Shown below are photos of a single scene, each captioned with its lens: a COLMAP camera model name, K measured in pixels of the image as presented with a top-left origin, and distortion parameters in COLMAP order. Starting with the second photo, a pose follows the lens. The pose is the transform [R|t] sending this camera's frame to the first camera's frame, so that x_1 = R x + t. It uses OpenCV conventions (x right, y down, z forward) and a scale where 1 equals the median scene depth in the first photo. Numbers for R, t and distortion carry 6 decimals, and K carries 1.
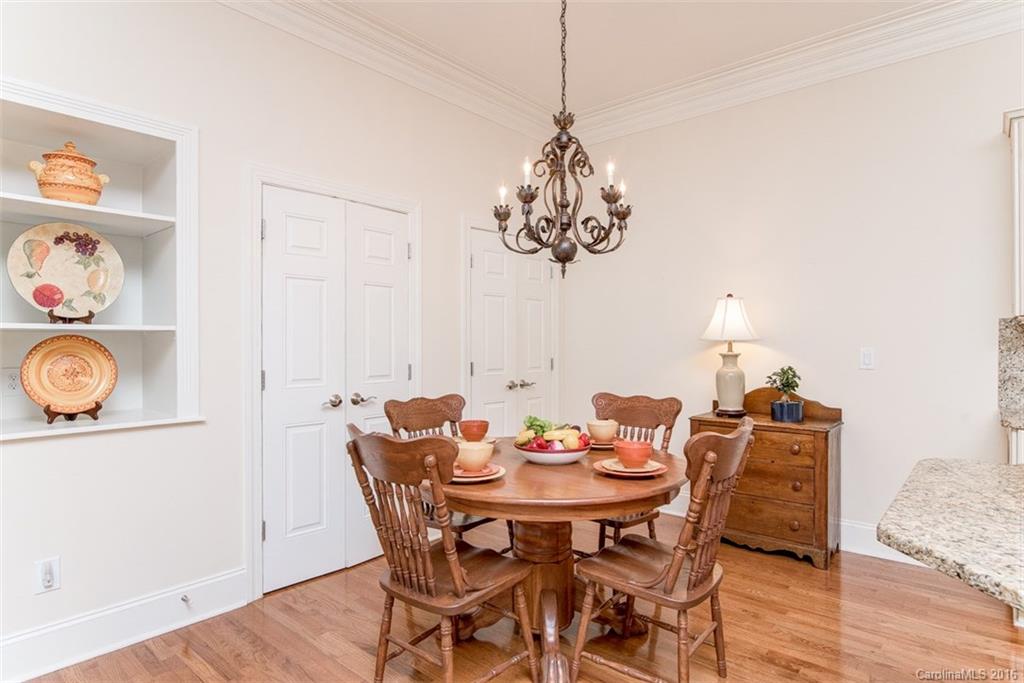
lens RADIAL K [[558.8, 0, 512.2], [0, 558.8, 344.0], [0, 0, 1]] dist [-0.017466, 0.000113]
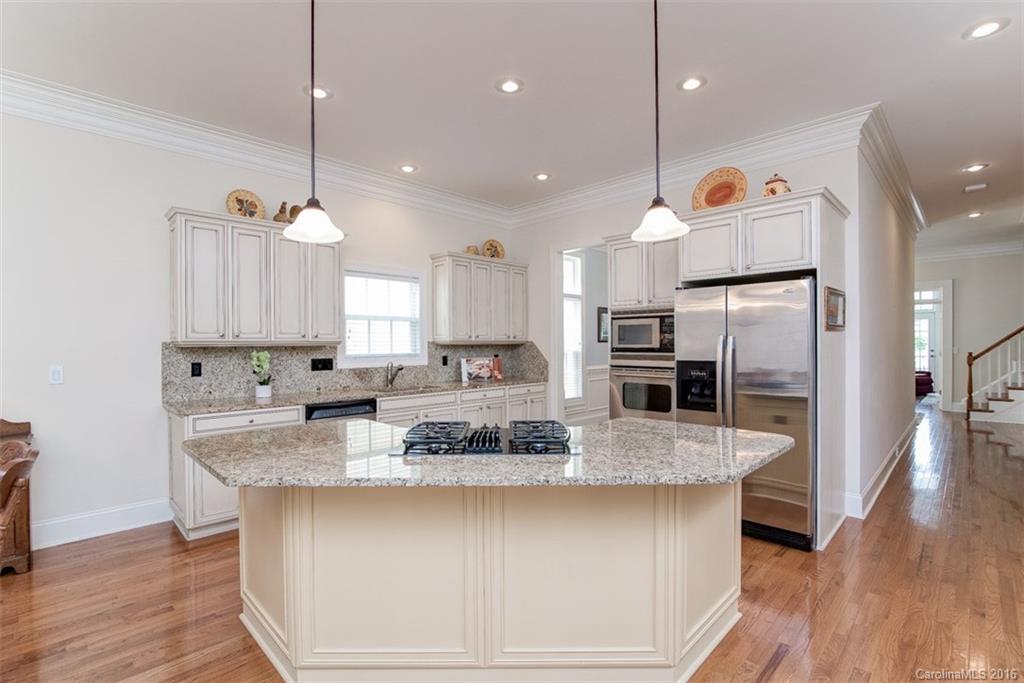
lens RADIAL K [[472.5, 0, 509.0], [0, 472.5, 342.0], [0, 0, 1]] dist [-0.013484, 0.000596]
pose [[0.064342, 0.004385, 0.997918, -0.369630], [0.007063, 0.999963, -0.004849, -0.041836], [-0.997903, 0.007360, 0.064309, -0.002206]]
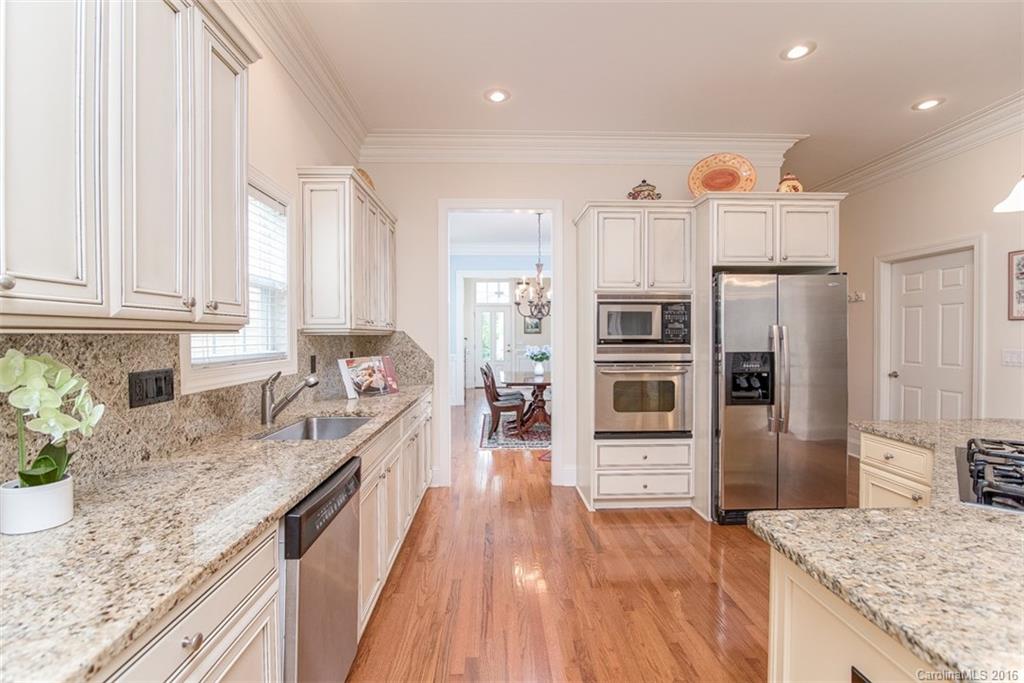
lens RADIAL K [[472.5, 0, 517.8], [0, 472.5, 341.0], [0, 0, 1]] dist [-0.013484, 0.000596]
pose [[-0.693708, -0.003672, 0.720247, 0.608578], [0.005446, 0.999932, 0.010343, -0.036400], [-0.720235, 0.011097, -0.693641, 0.938901]]
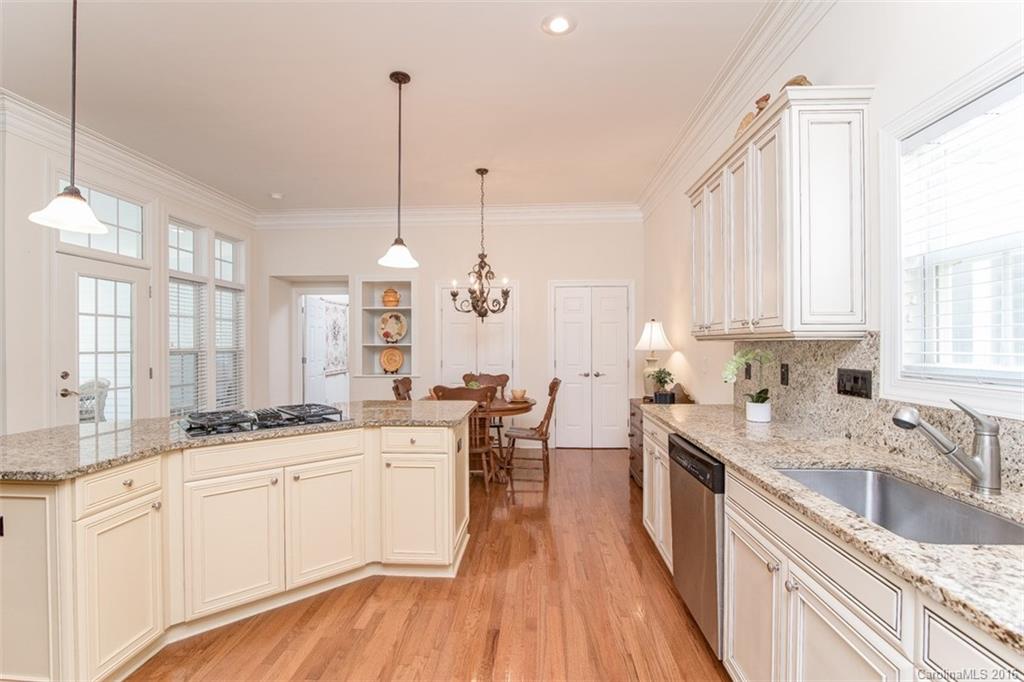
lens RADIAL K [[472.5, 0, 512.0], [0, 472.5, 343.1], [0, 0, 1]] dist [-0.013484, 0.000596]
pose [[0.611957, -0.000333, -0.790891, 1.719291], [0.000236, 1.000000, -0.000238, -0.036313], [0.790891, -0.000040, 0.611957, -0.112691]]
